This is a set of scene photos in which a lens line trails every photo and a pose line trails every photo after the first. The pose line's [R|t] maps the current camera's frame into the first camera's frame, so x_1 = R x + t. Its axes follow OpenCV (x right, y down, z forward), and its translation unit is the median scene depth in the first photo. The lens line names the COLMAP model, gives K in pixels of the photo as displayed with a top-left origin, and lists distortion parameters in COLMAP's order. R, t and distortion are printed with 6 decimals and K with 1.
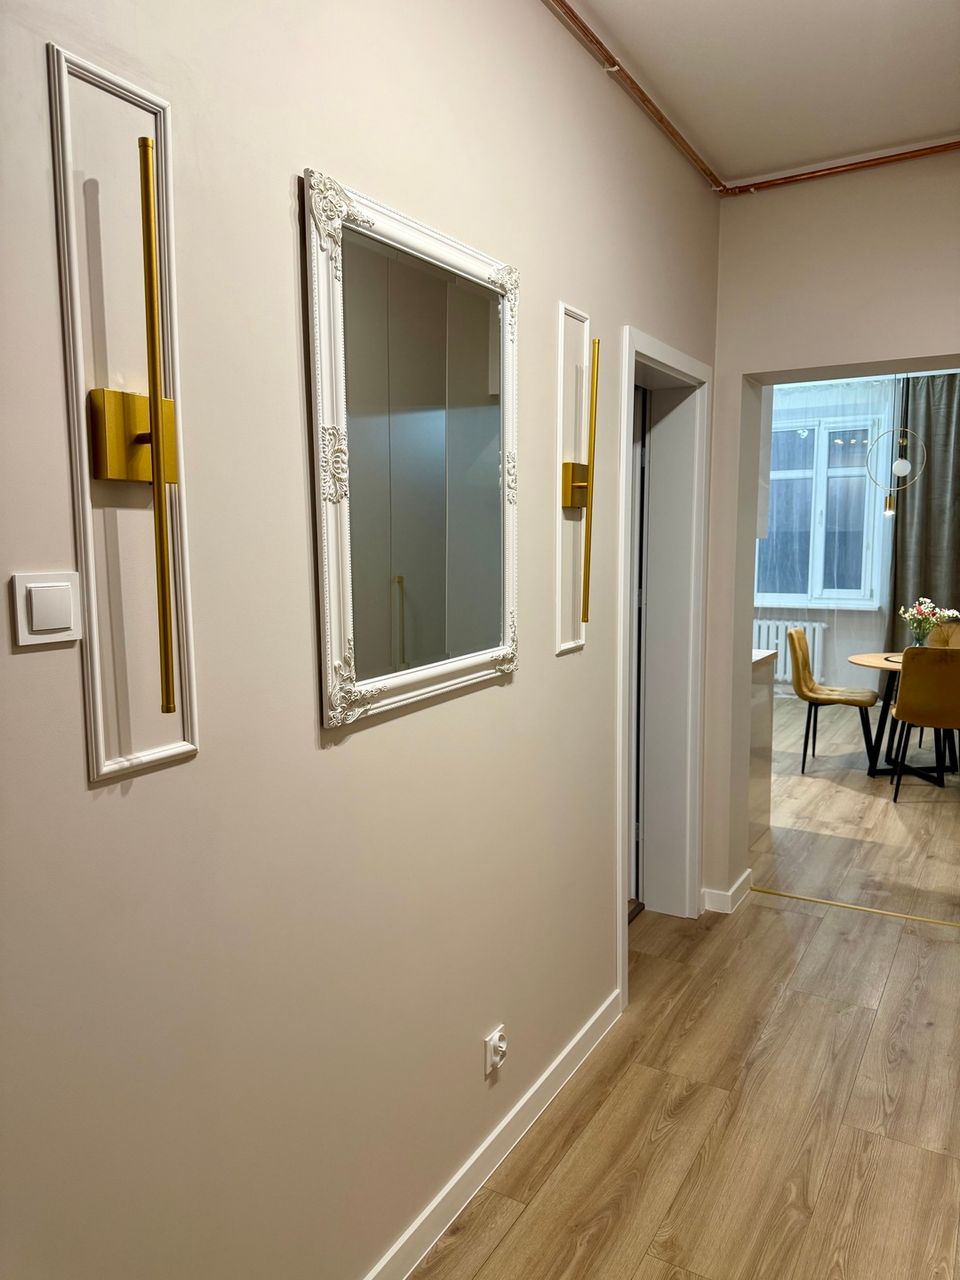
lens RADIAL K [[907.4, 0, 503.2], [0, 907.4, 622.4], [0, 0, 1]] dist [0.072528, -0.081357]
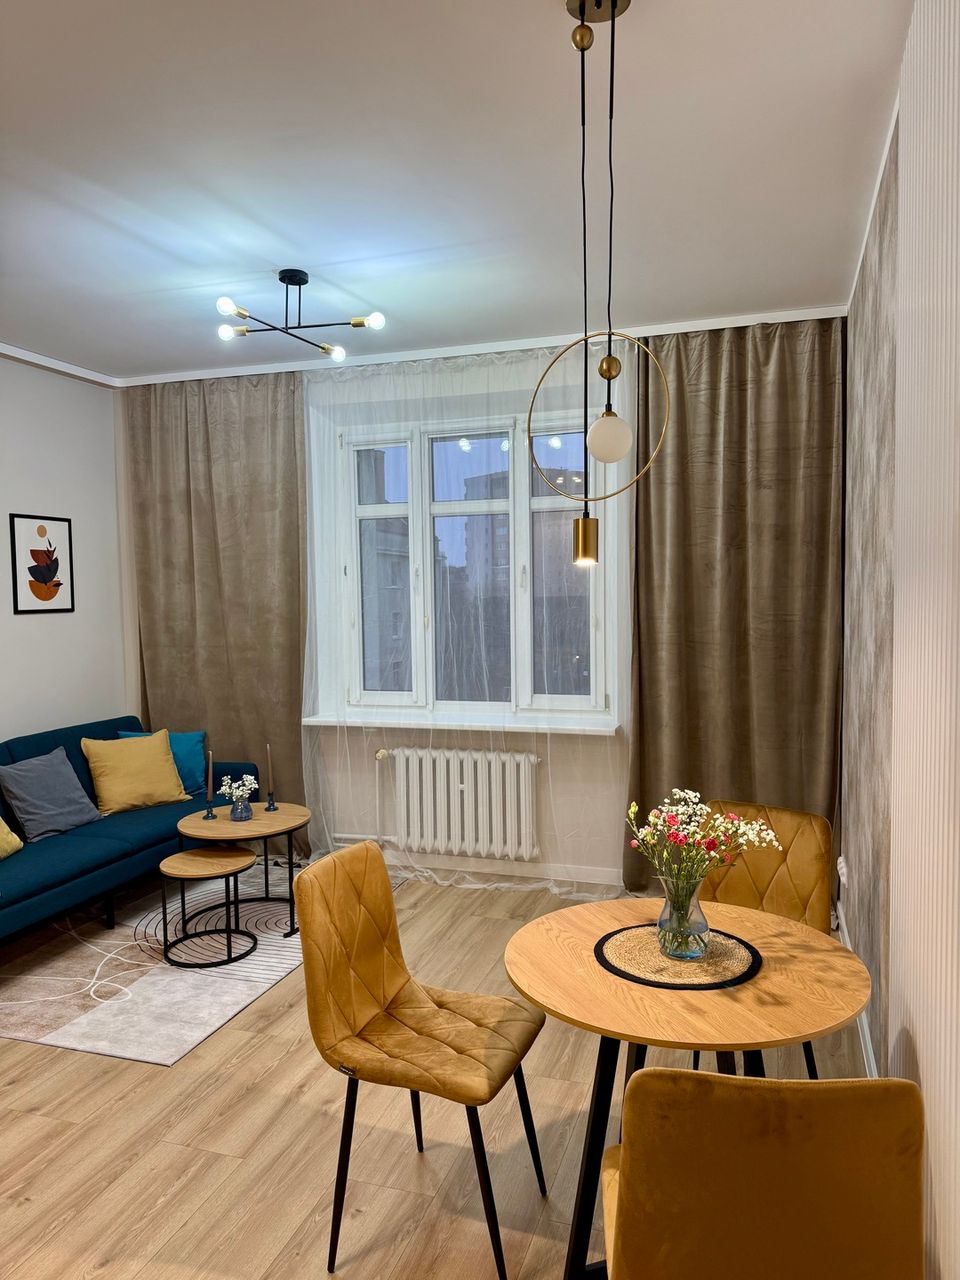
lens RADIAL K [[907.4, 0, 476.3], [0, 907.4, 643.5], [0, 0, 1]] dist [0.072528, -0.081357]
pose [[0.980000, -0.022353, 0.197739, 0.208259], [0.030877, 0.998717, -0.040126, -0.050522], [-0.196589, 0.045429, 0.979433, 0.445993]]
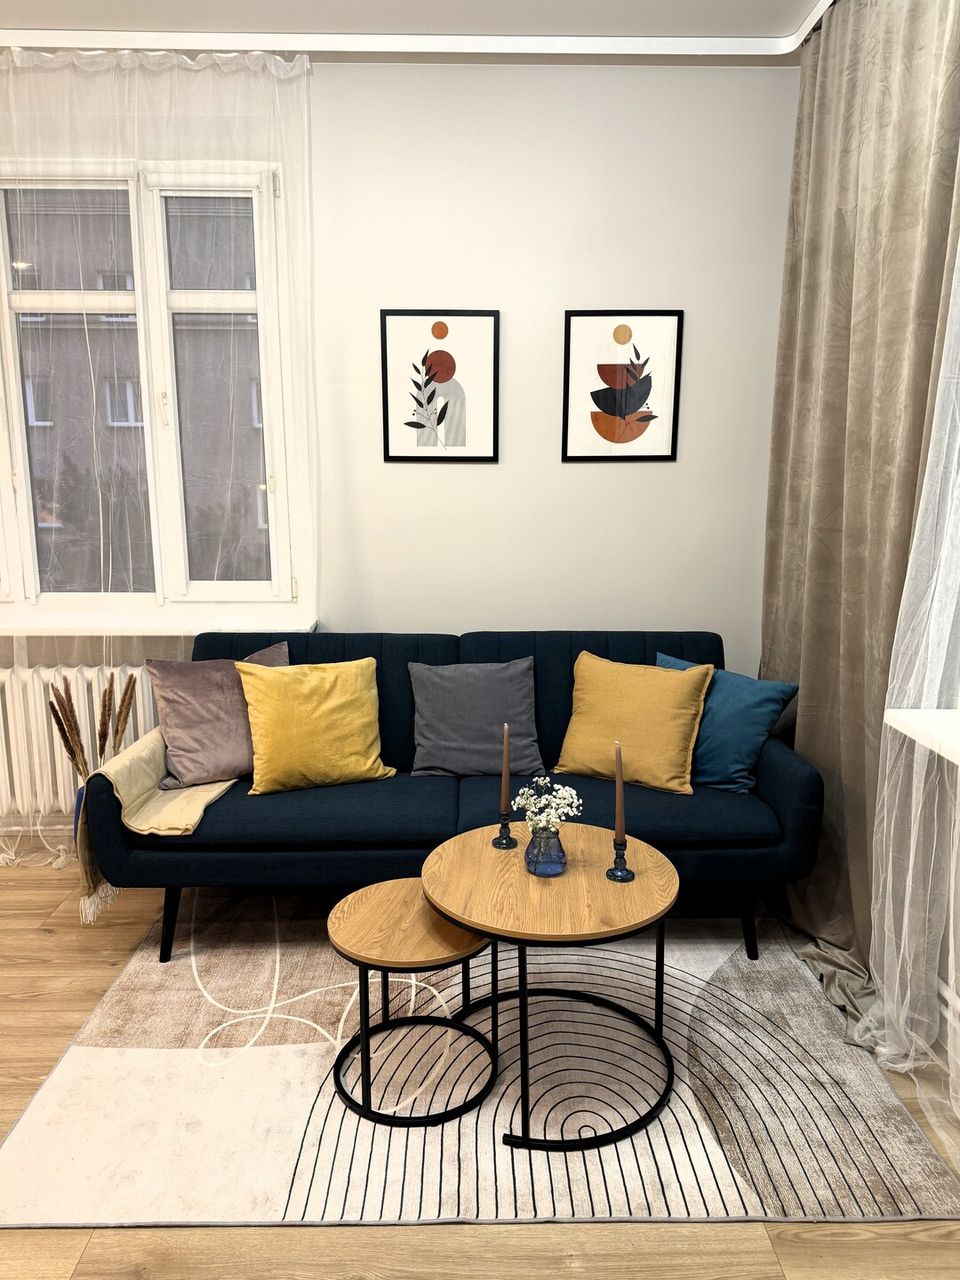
lens RADIAL K [[907.4, 0, 443.4], [0, 907.4, 643.1], [0, 0, 1]] dist [0.072528, -0.081357]
pose [[0.513052, 0.165337, -0.842283, 0.823841], [-0.088712, 0.986232, 0.139557, -0.137142], [0.853761, 0.003121, 0.520656, 1.860460]]
